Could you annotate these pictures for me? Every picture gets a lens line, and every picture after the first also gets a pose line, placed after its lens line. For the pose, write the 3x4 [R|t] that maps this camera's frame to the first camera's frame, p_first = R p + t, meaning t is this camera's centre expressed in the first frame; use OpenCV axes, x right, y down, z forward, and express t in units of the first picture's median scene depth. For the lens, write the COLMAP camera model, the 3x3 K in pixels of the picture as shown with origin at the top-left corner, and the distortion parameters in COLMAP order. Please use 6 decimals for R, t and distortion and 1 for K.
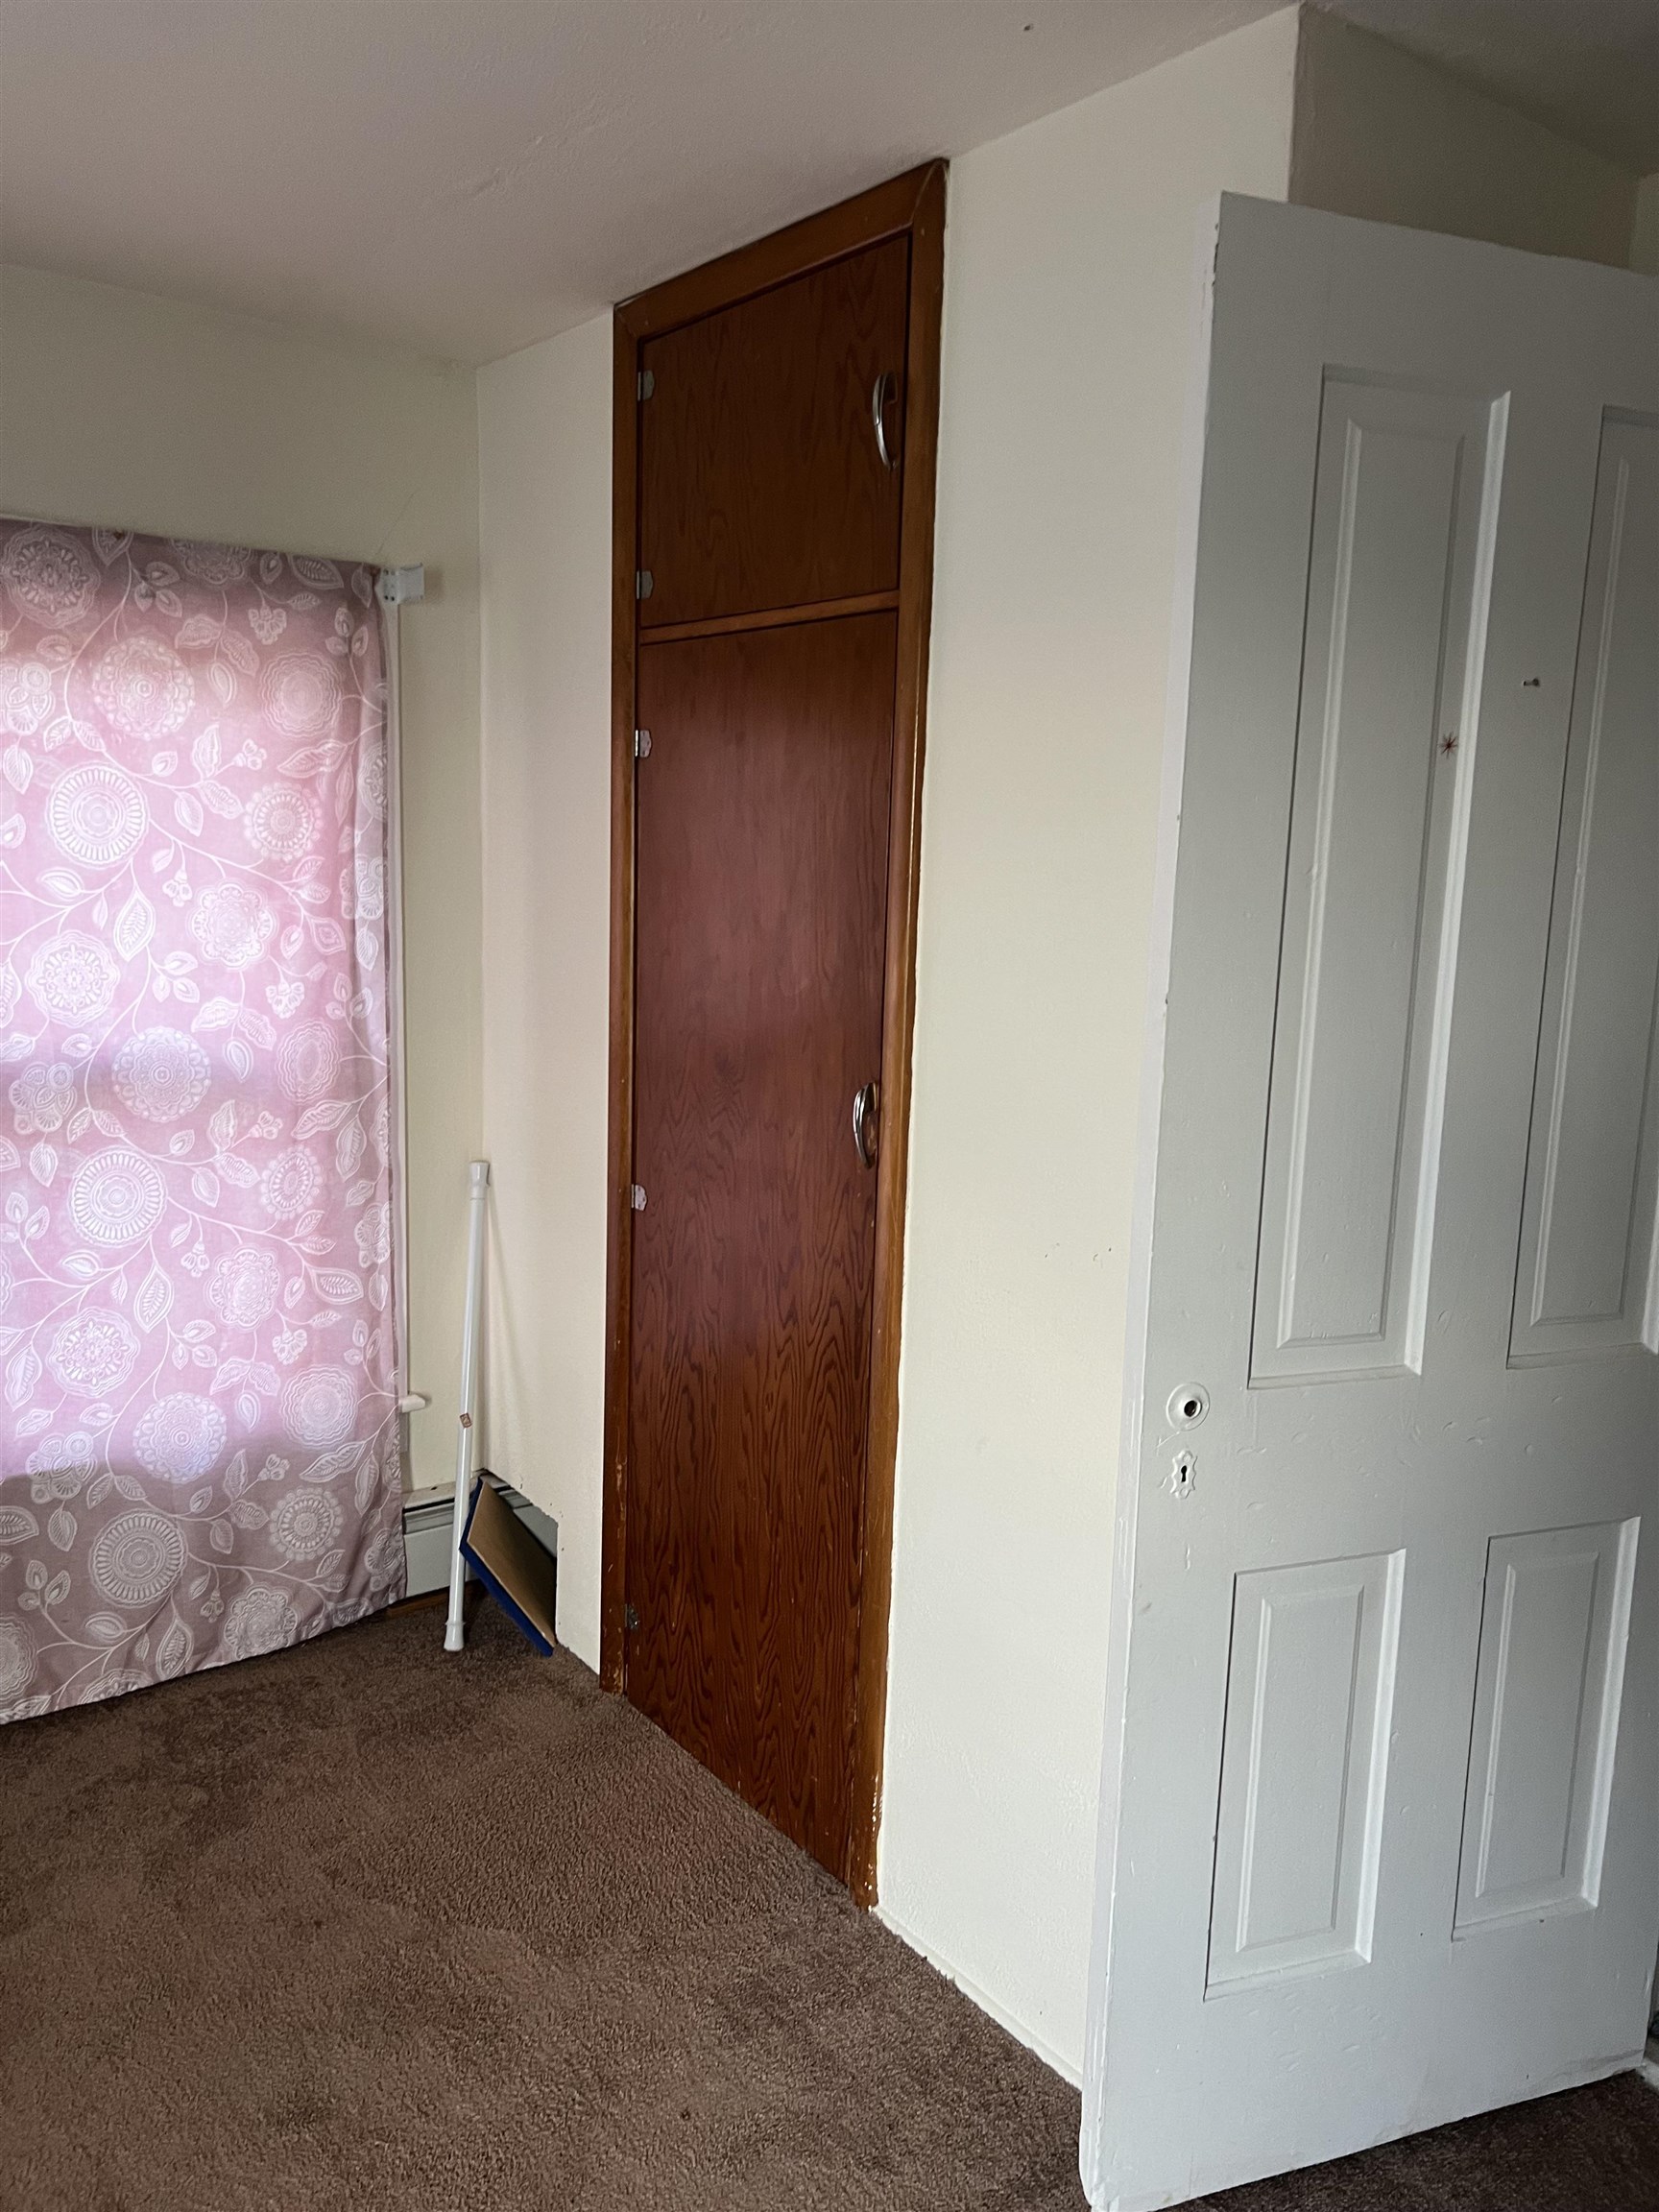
lens RADIAL K [[1674.3, 0, 838.9], [0, 1674.3, 1112.9], [0, 0, 1]] dist [0.048774, -0.056902]
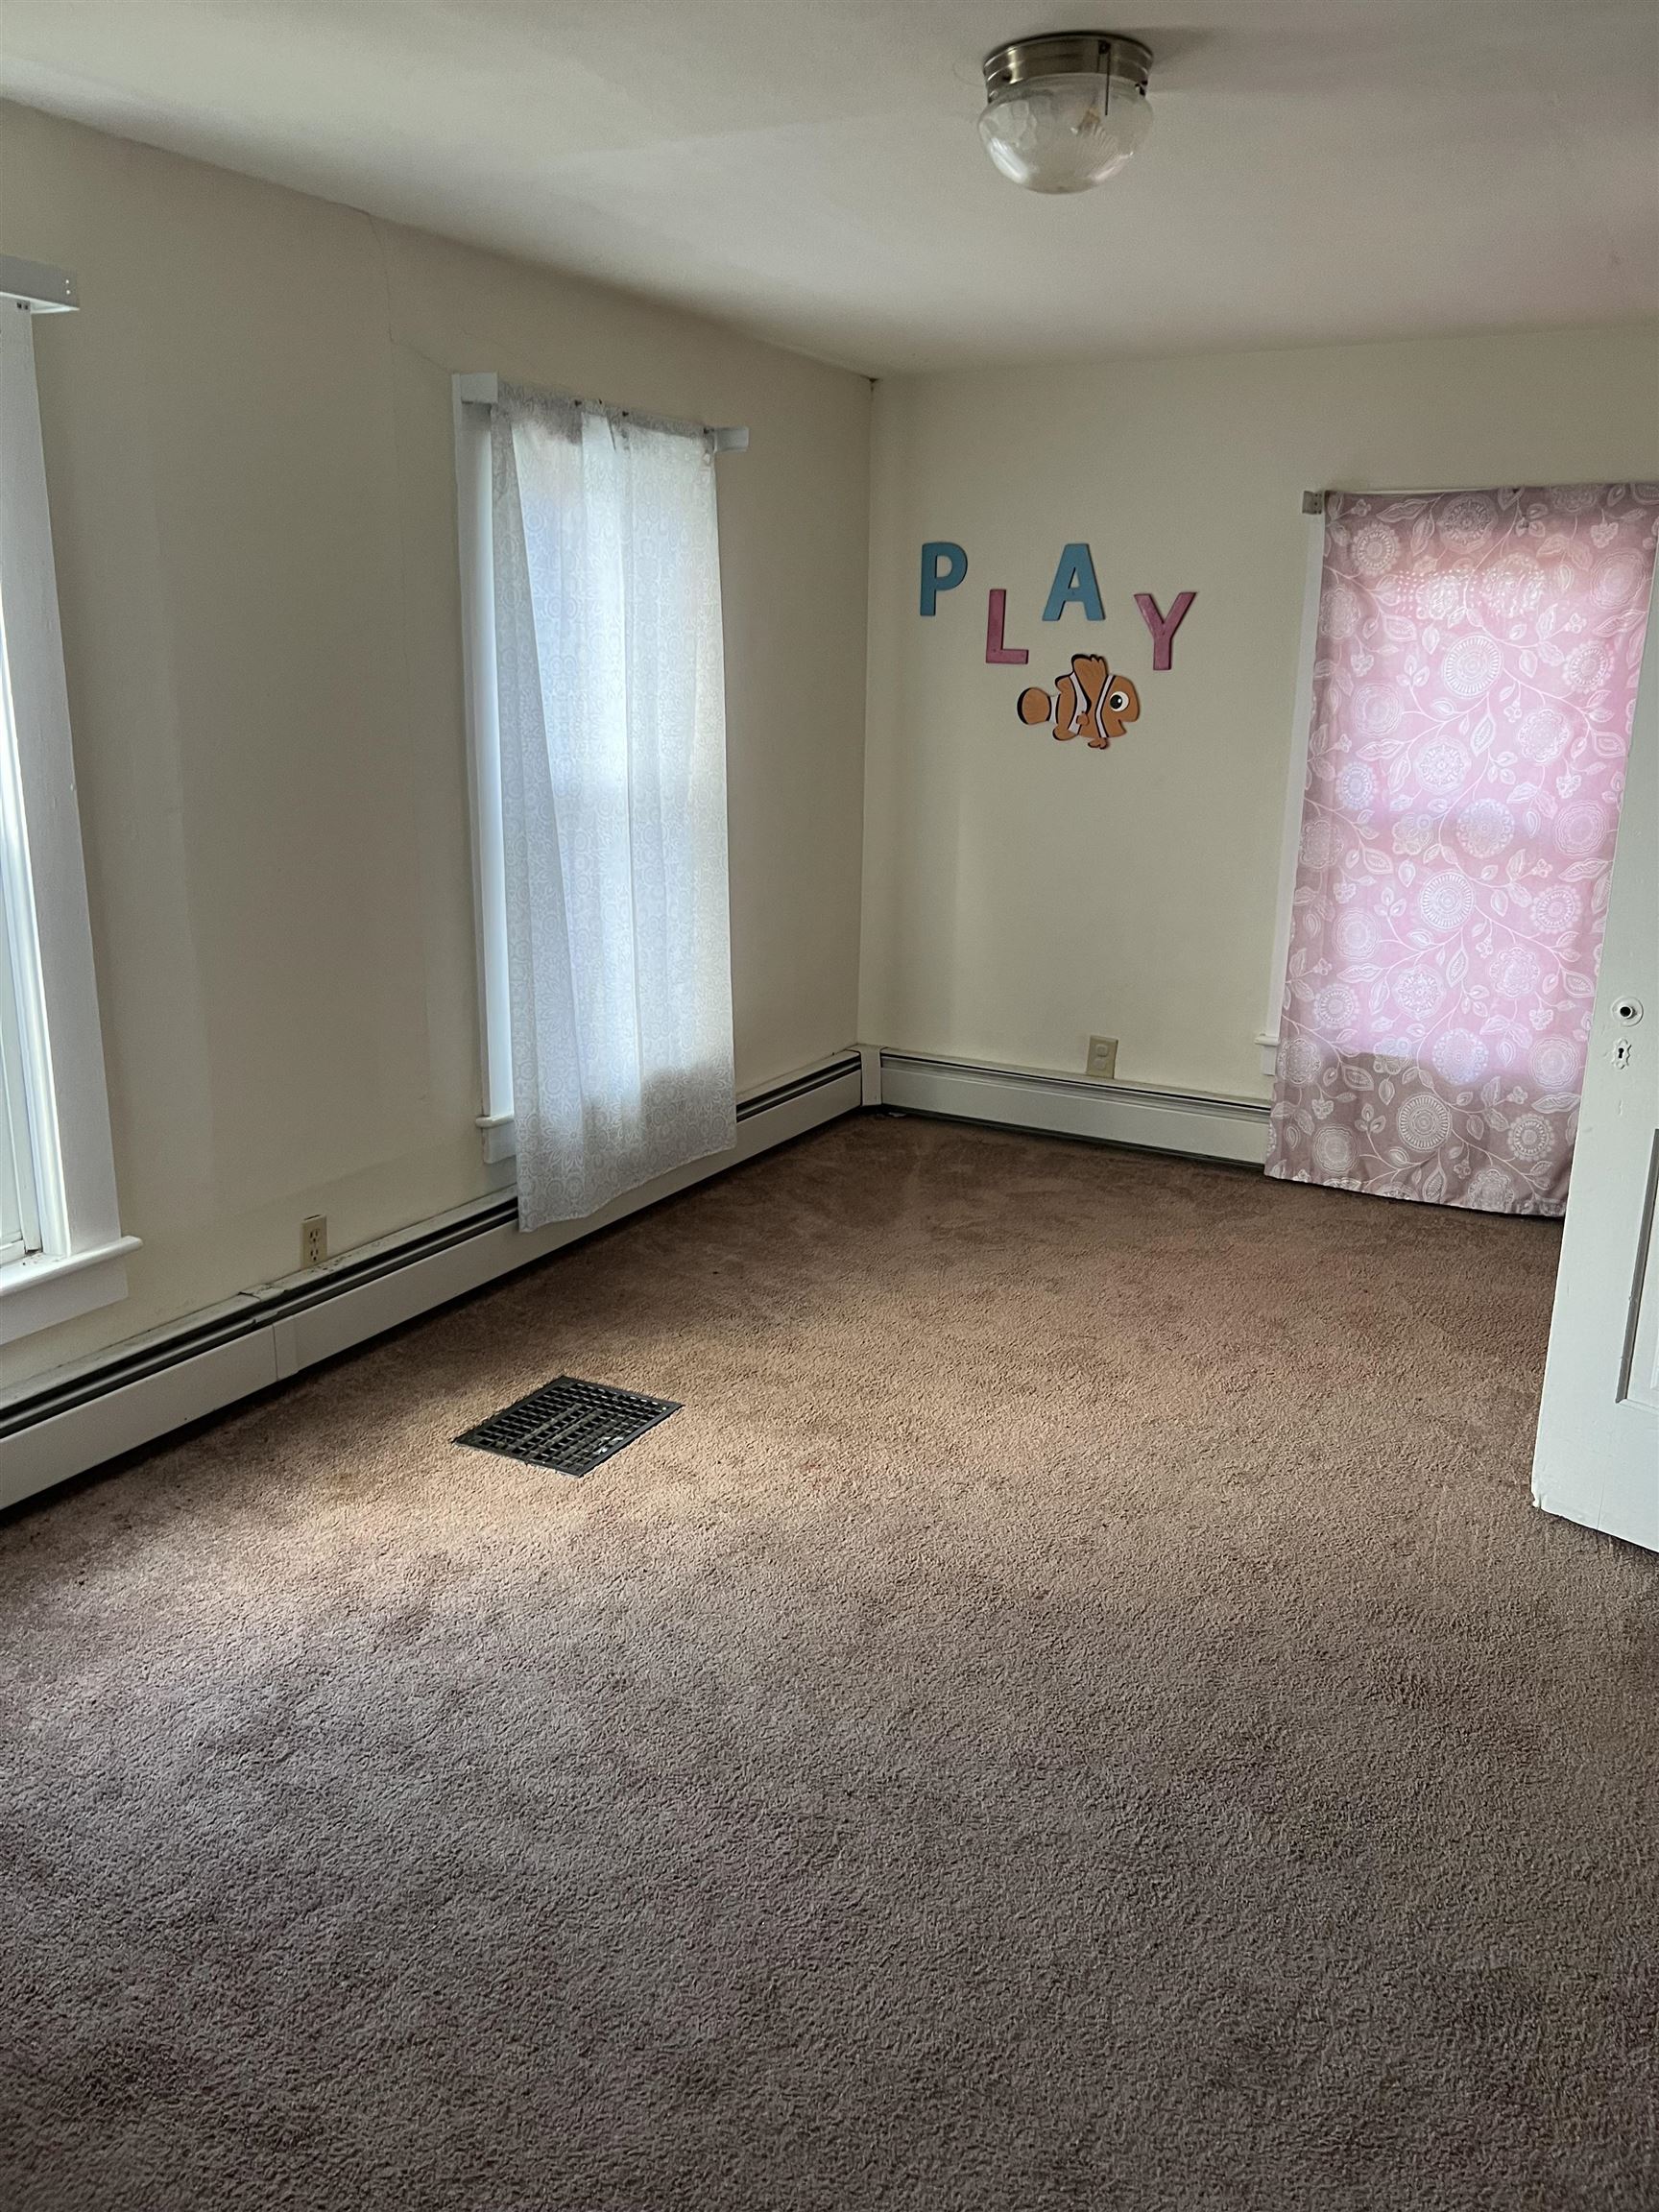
lens RADIAL K [[1674.3, 0, 825.9], [0, 1674.3, 1101.7], [0, 0, 1]] dist [0.048774, -0.056902]
pose [[0.406679, 0.206254, -0.889984, 0.824661], [-0.147696, 0.976210, 0.158747, 0.068935], [0.901553, 0.066888, 0.427467, -0.241317]]
